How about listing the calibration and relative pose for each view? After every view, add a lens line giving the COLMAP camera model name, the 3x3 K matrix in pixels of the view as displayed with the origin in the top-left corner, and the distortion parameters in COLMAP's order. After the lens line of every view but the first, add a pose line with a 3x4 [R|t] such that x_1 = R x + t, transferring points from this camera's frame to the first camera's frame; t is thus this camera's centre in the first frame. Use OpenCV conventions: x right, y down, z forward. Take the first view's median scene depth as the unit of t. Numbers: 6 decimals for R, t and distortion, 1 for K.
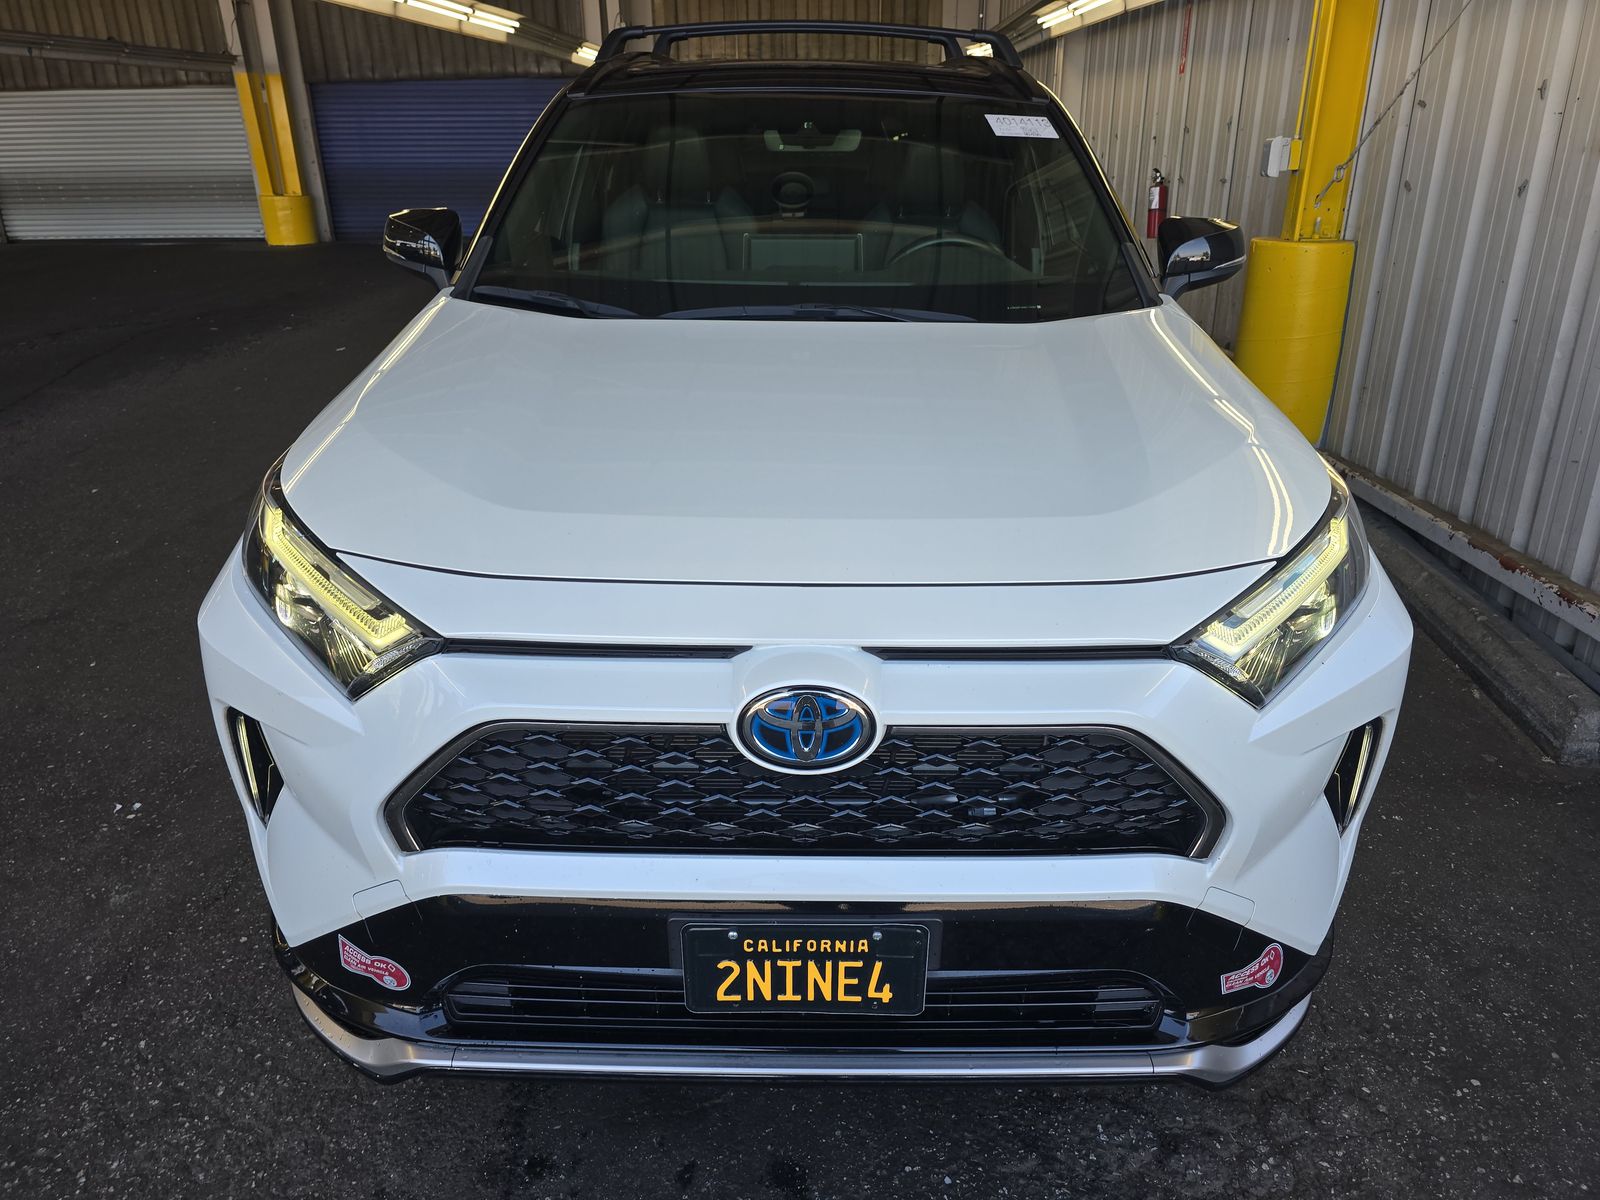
lens RADIAL K [[1094.4, 0, 800.0], [0, 1094.4, 600.0], [0, 0, 1]] dist [0.008256, 0.003959]
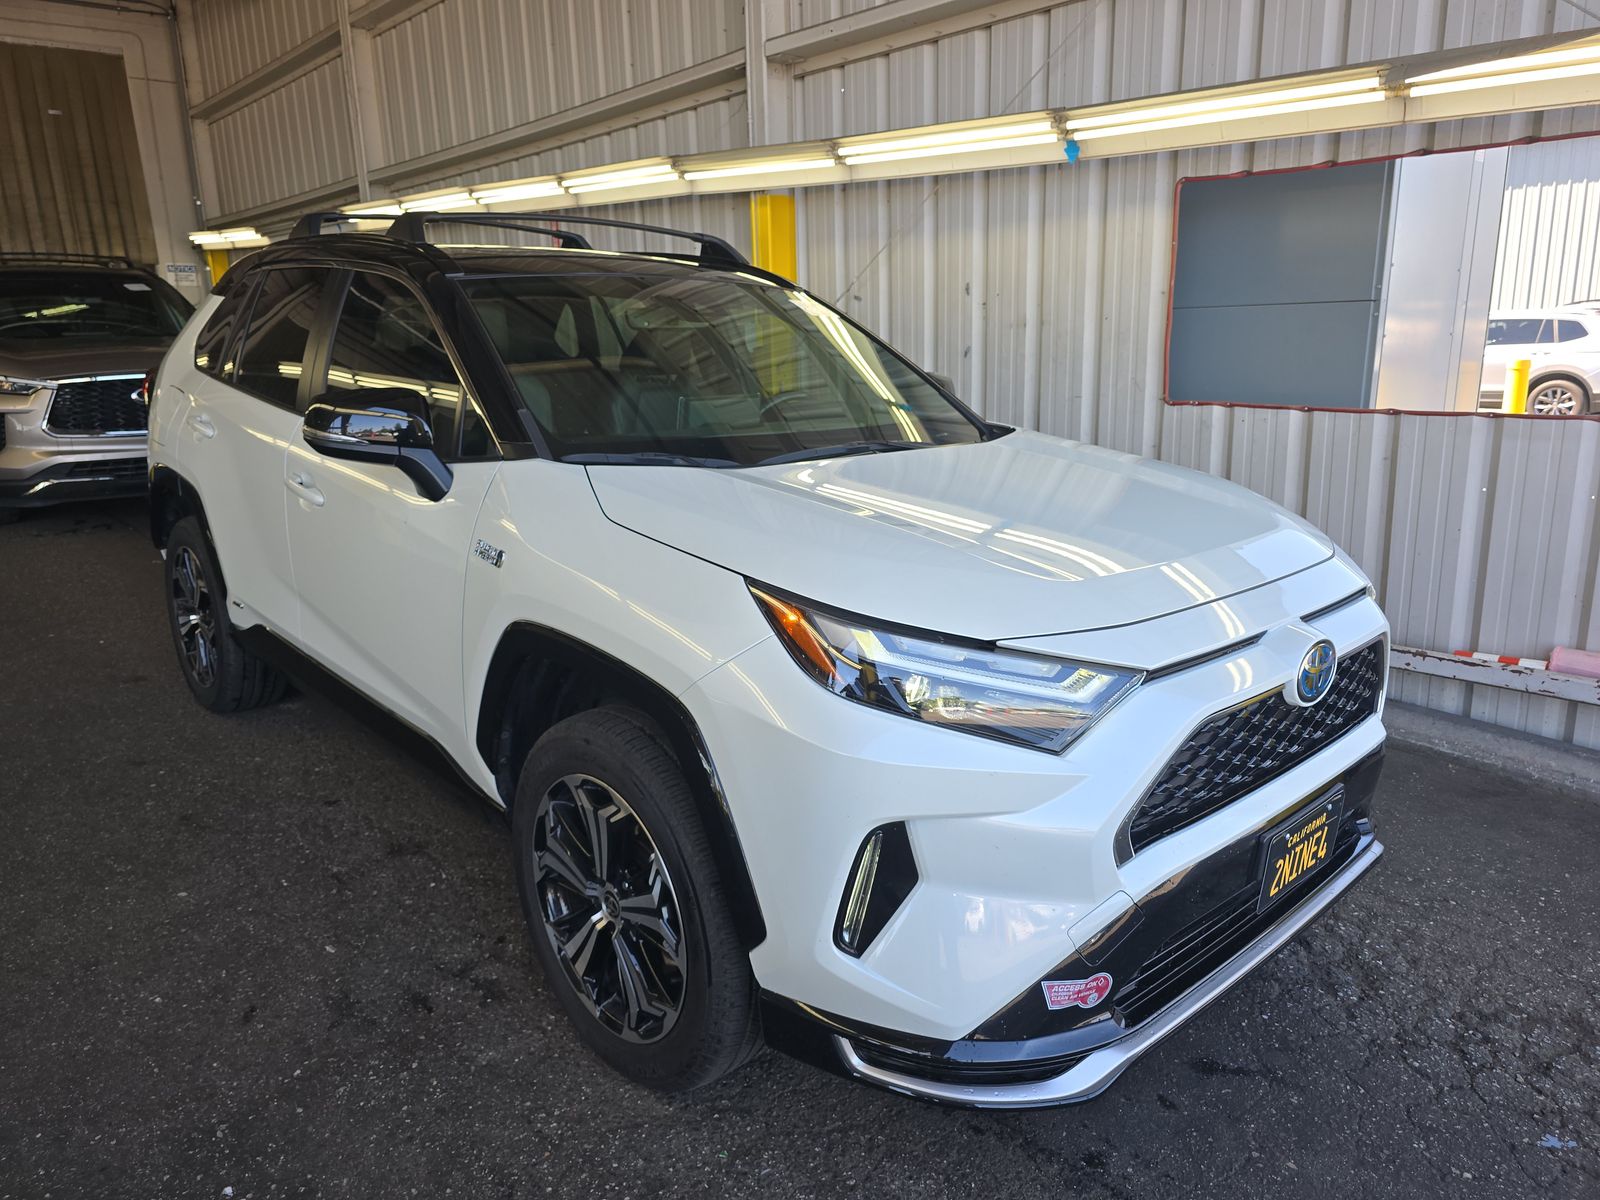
lens RADIAL K [[1094.4, 0, 800.0], [0, 1094.4, 600.0], [0, 0, 1]] dist [0.008256, 0.003959]
pose [[0.730525, -0.167464, 0.662034, -1.160375], [0.267245, 0.962252, -0.051489, -0.070293], [-0.628421, 0.214539, 0.747703, 0.219562]]
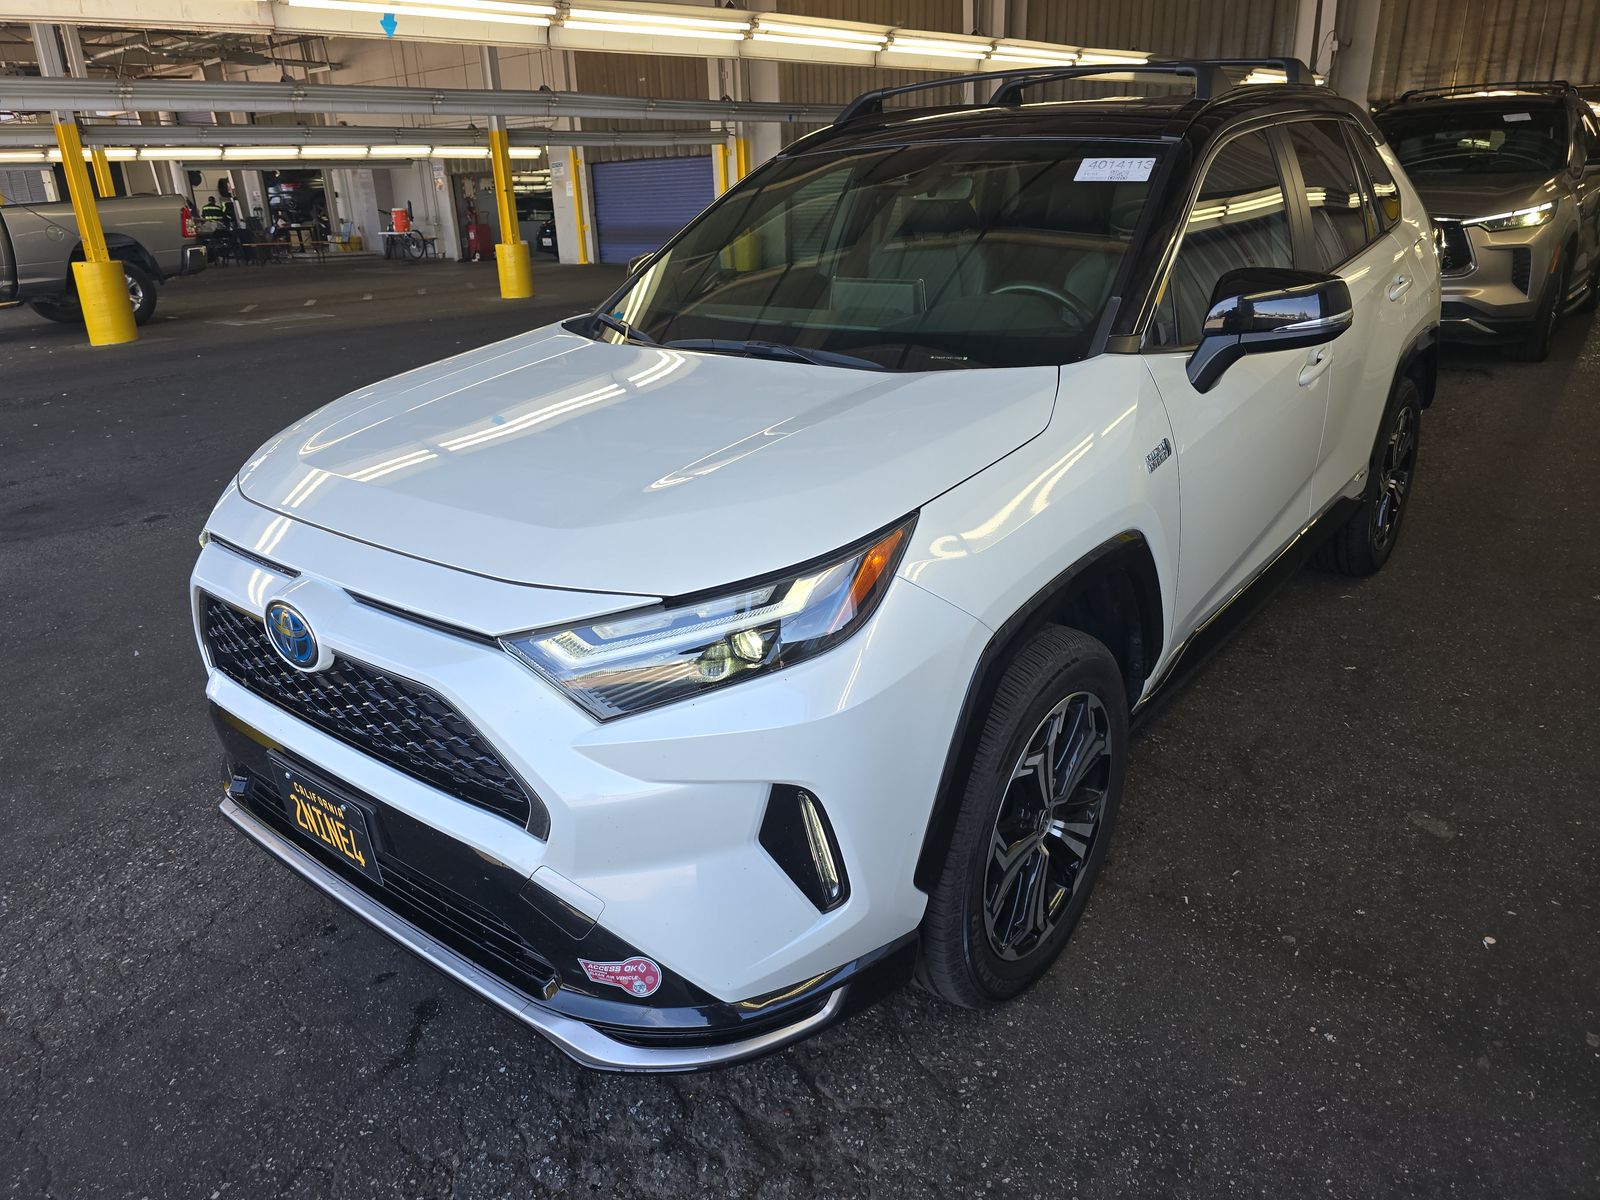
lens RADIAL K [[1094.4, 0, 800.0], [0, 1094.4, 600.0], [0, 0, 1]] dist [0.008256, 0.003959]
pose [[0.779980, 0.200184, -0.592923, 0.975390], [-0.212568, 0.975874, 0.049848, -0.096406], [0.588597, 0.087156, 0.803715, 0.183529]]
